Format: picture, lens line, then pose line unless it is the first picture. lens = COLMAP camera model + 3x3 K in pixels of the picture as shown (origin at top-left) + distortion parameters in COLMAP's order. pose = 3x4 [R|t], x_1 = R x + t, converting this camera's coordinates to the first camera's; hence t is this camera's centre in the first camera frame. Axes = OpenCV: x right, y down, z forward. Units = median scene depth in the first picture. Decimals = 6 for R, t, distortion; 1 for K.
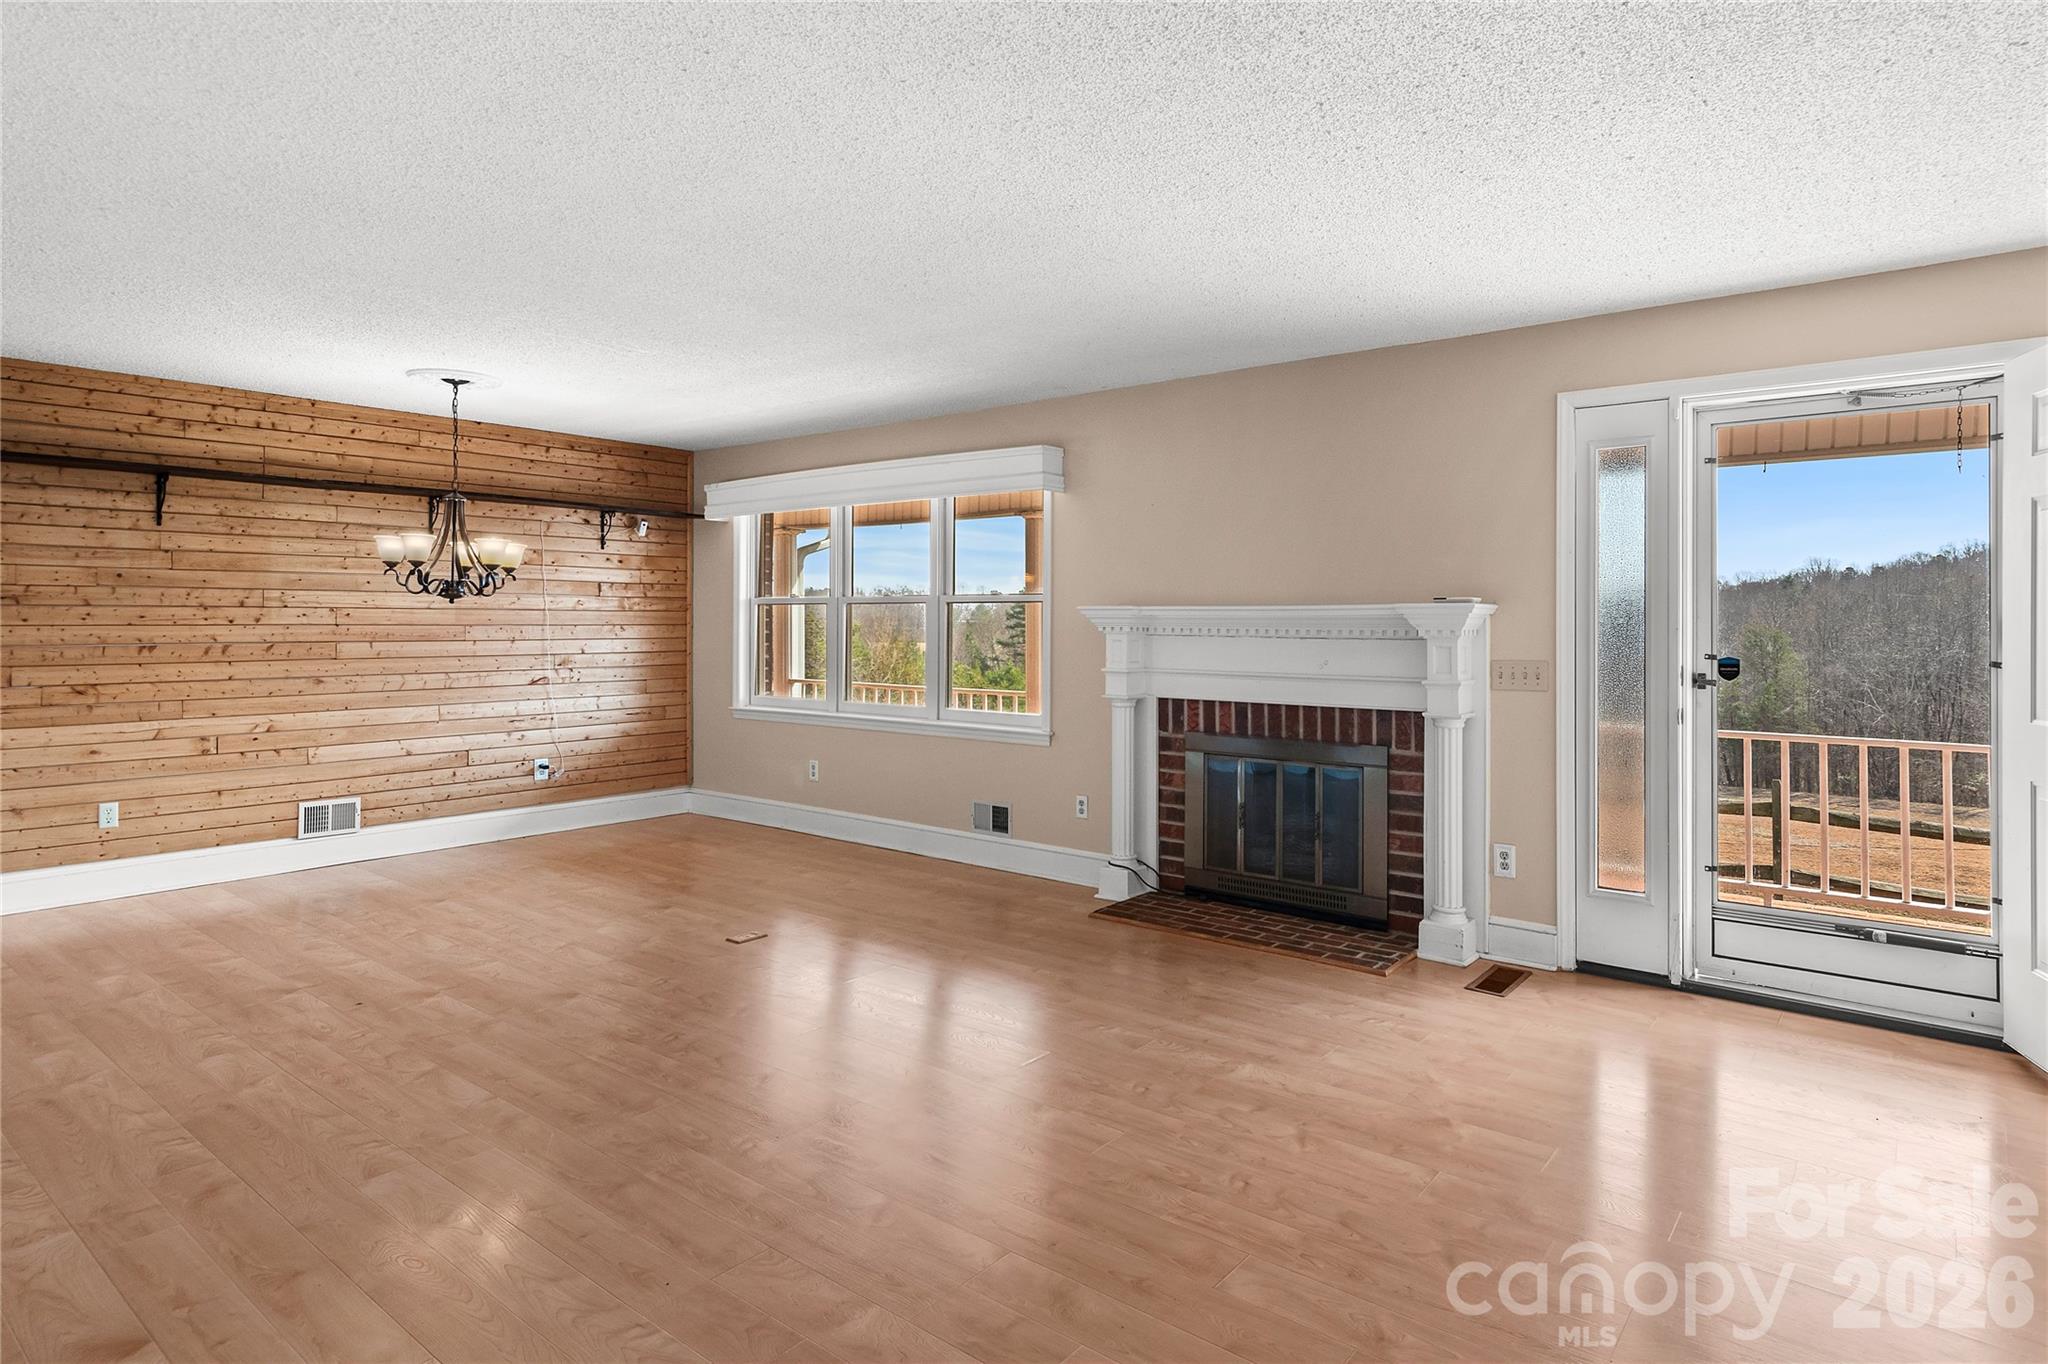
lens RADIAL K [[1126.8, 0, 1068.8], [0, 1126.8, 620.3], [0, 0, 1]] dist [-0.003324, -0.002754]
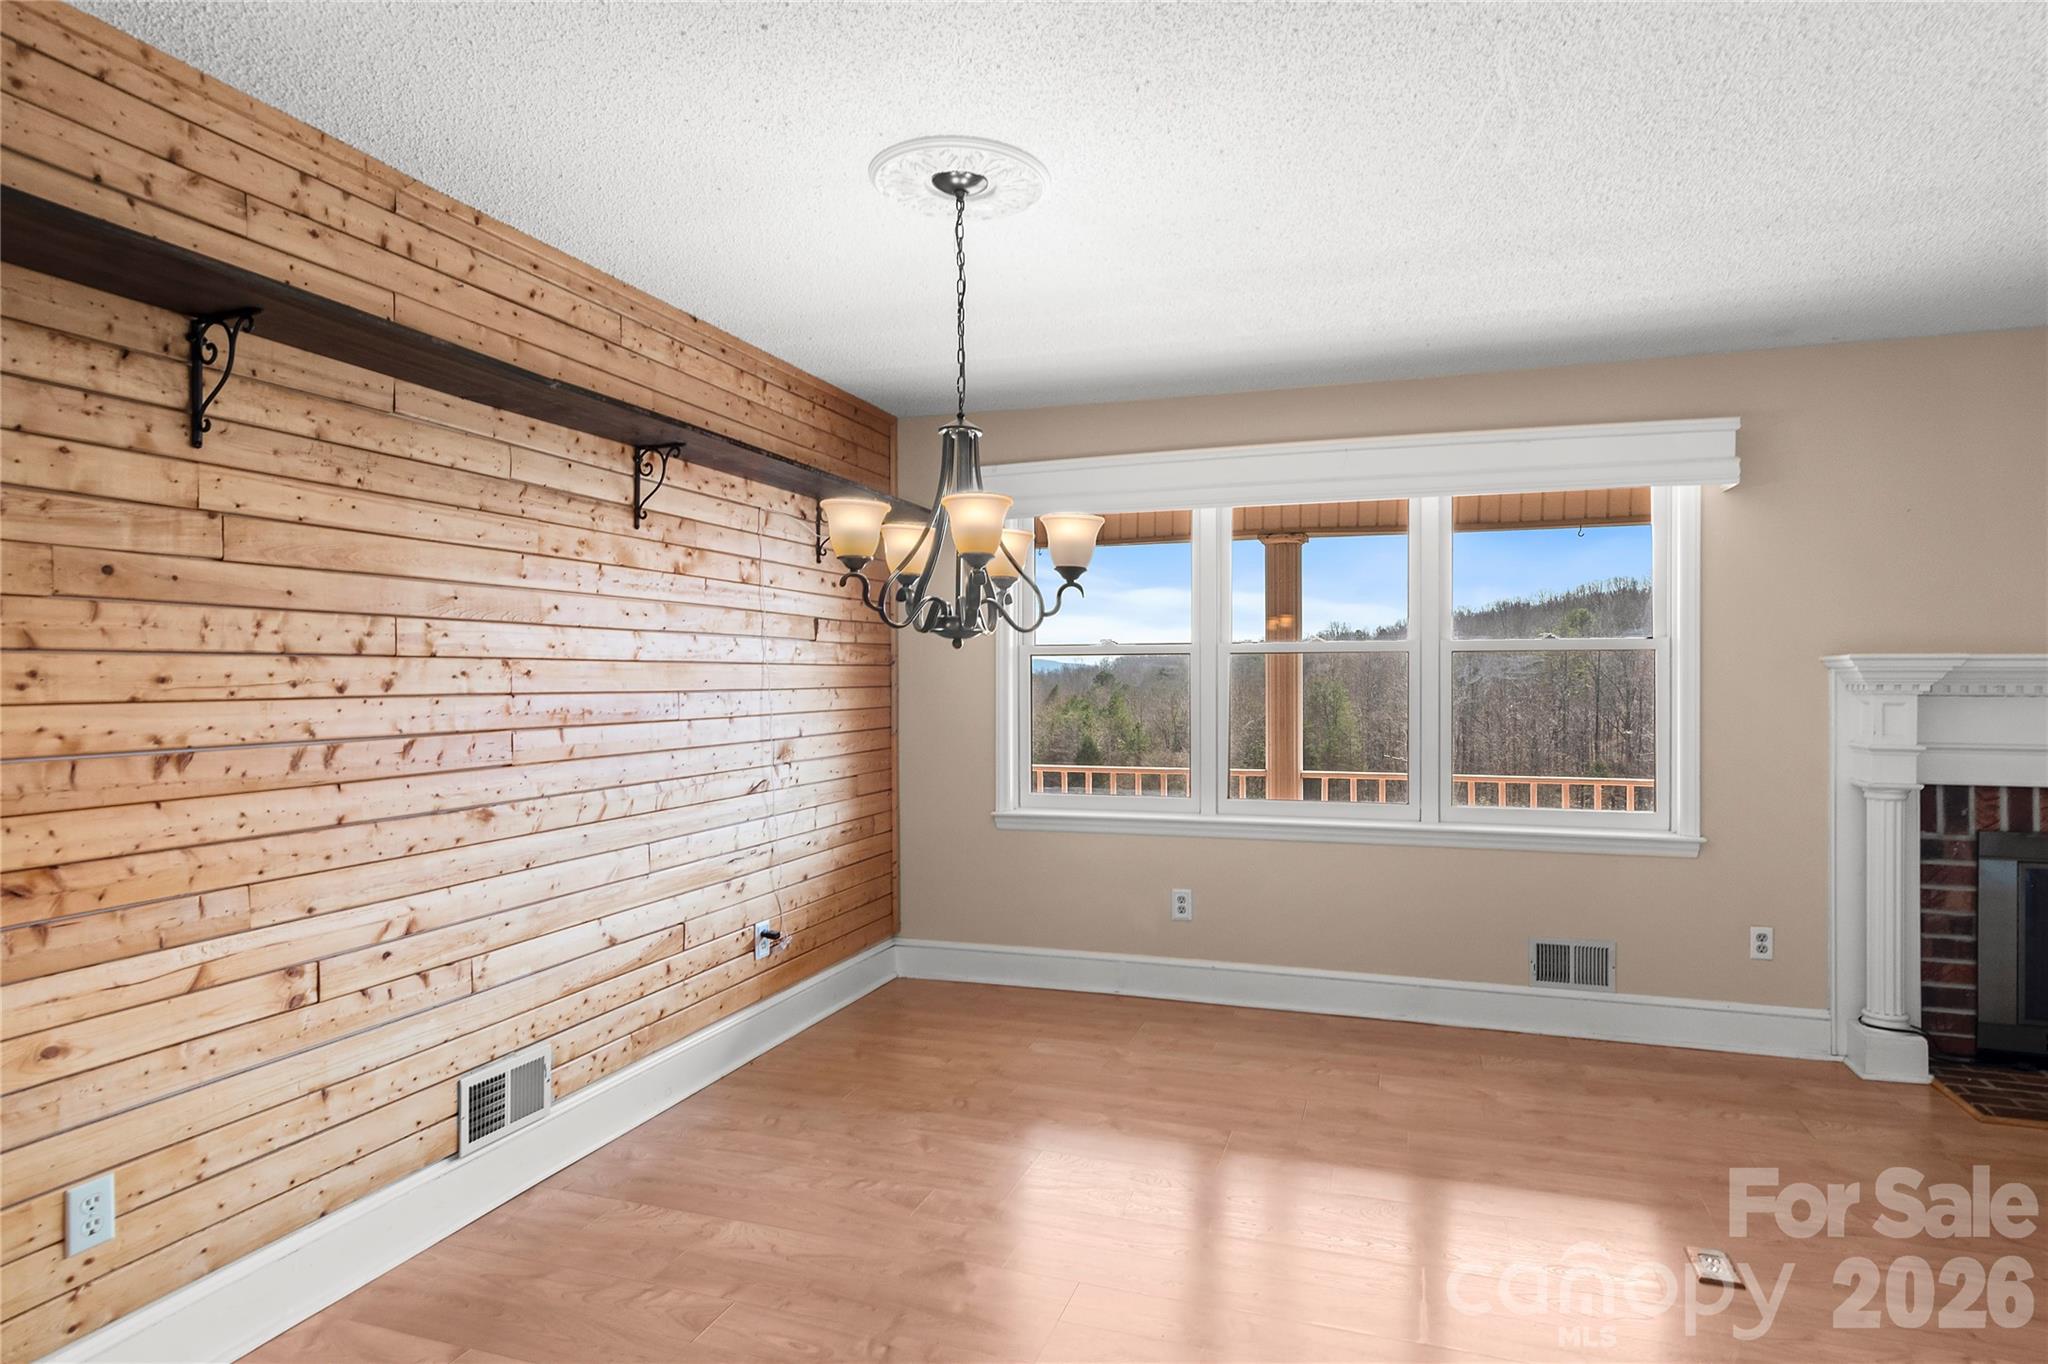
lens RADIAL K [[1101.4, 0, 1060.8], [0, 1101.4, 687.4], [0, 0, 1]] dist [0.002047, -0.000245]
pose [[0.939566, -0.009049, 0.342248, -0.638380], [0.005650, 0.999924, 0.010926, -0.002787], [-0.342321, -0.008332, 0.939546, 0.515816]]
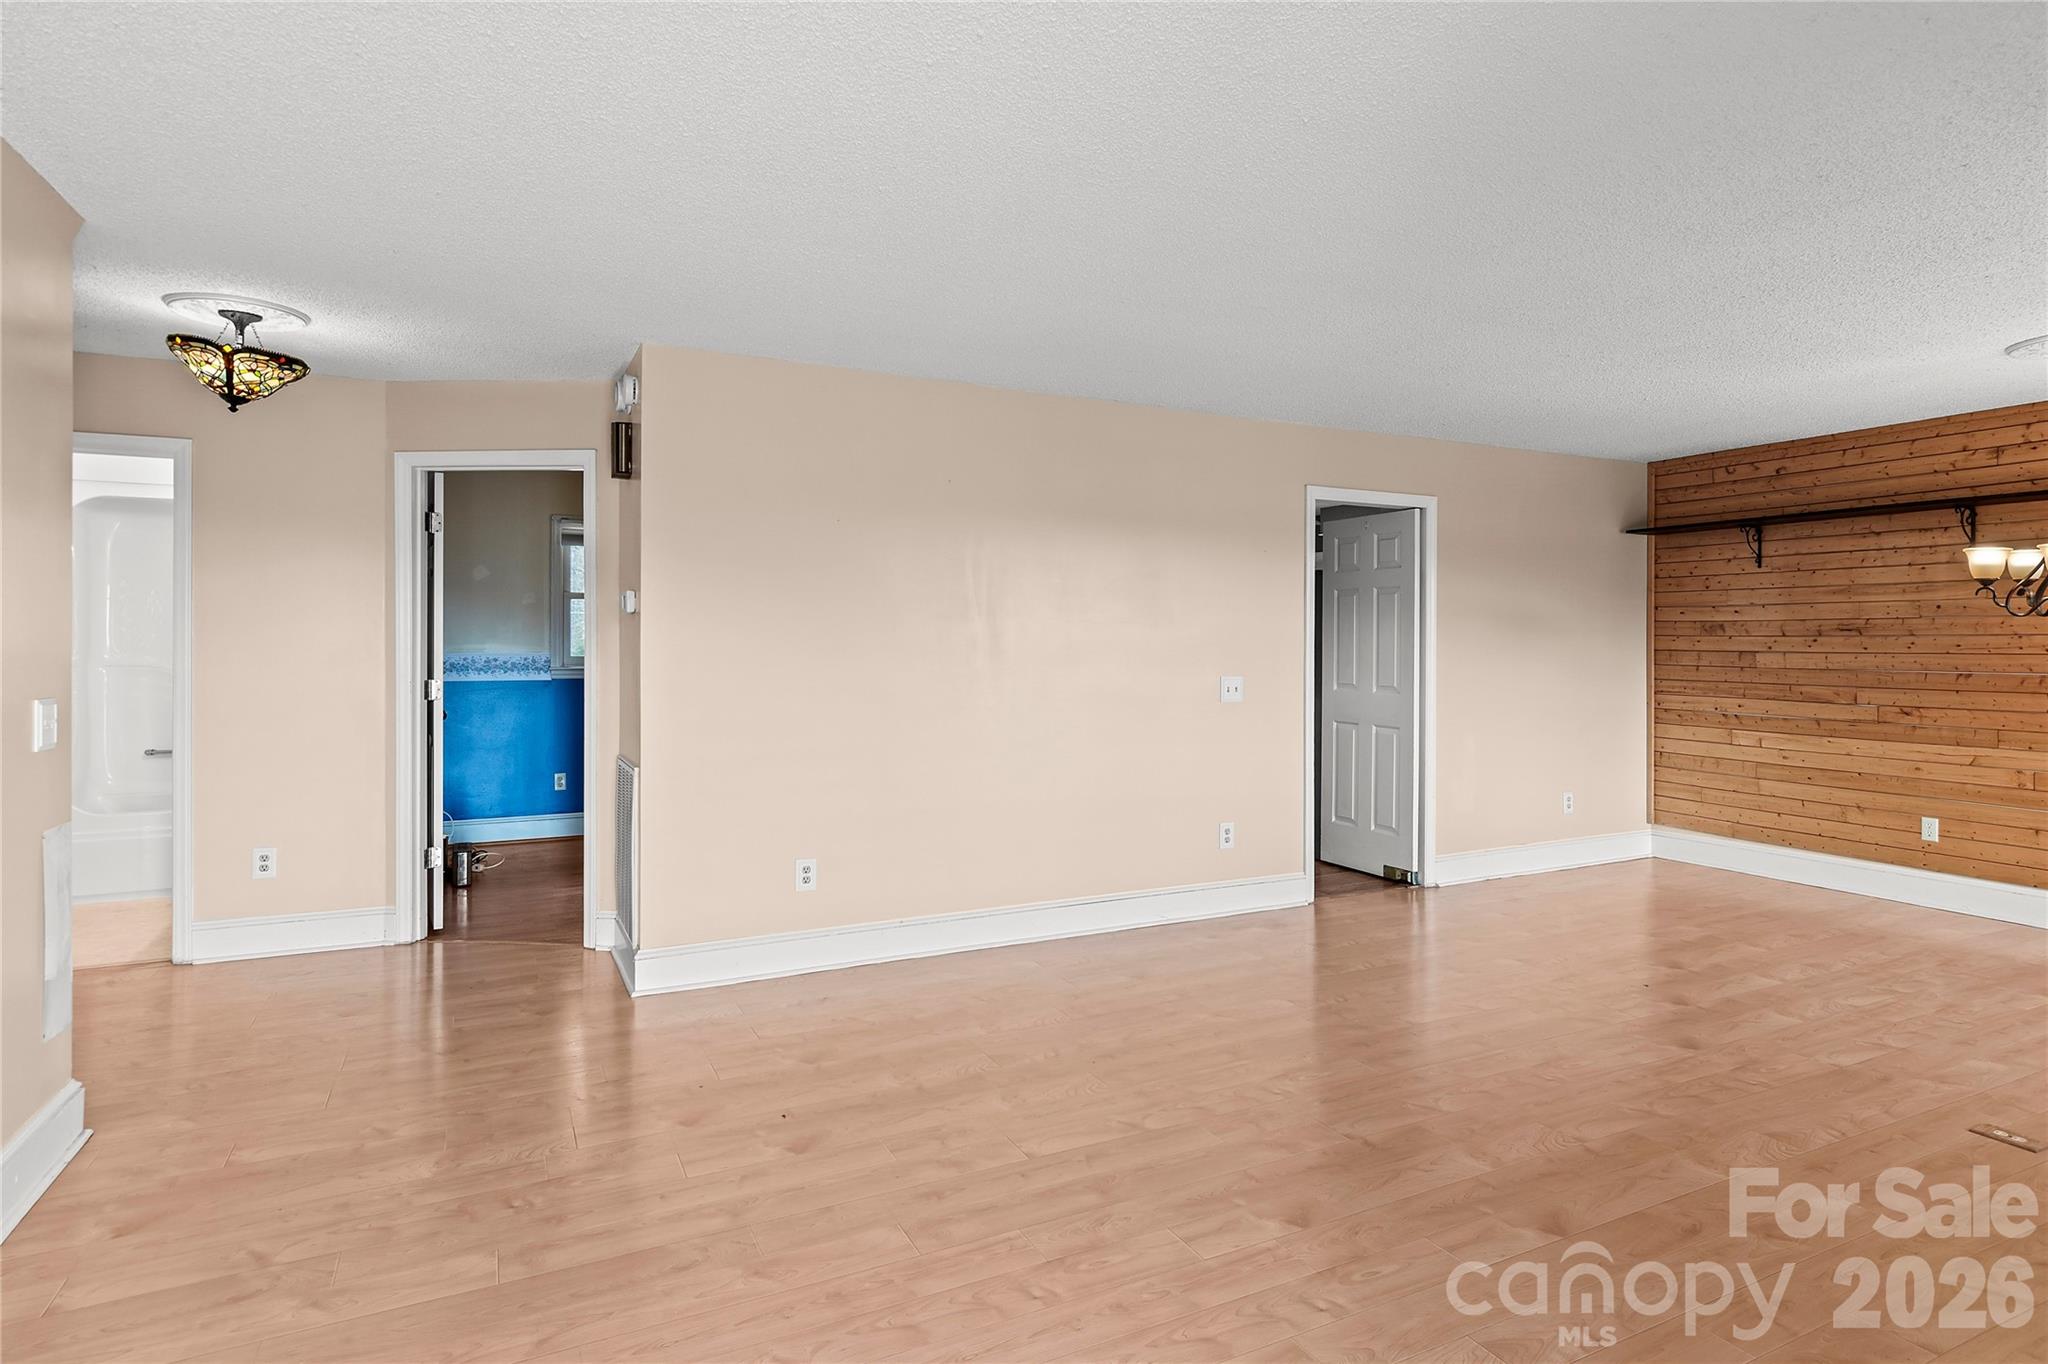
lens RADIAL K [[1112.4, 0, 1077.5], [0, 1112.4, 639.2], [0, 0, 1]] dist [0.004677, 0.001431]
pose [[-0.411453, -0.010171, -0.911374, 0.437145], [-0.005455, 0.999947, -0.008697, 0.004347], [0.911414, 0.001393, -0.411487, 0.654396]]
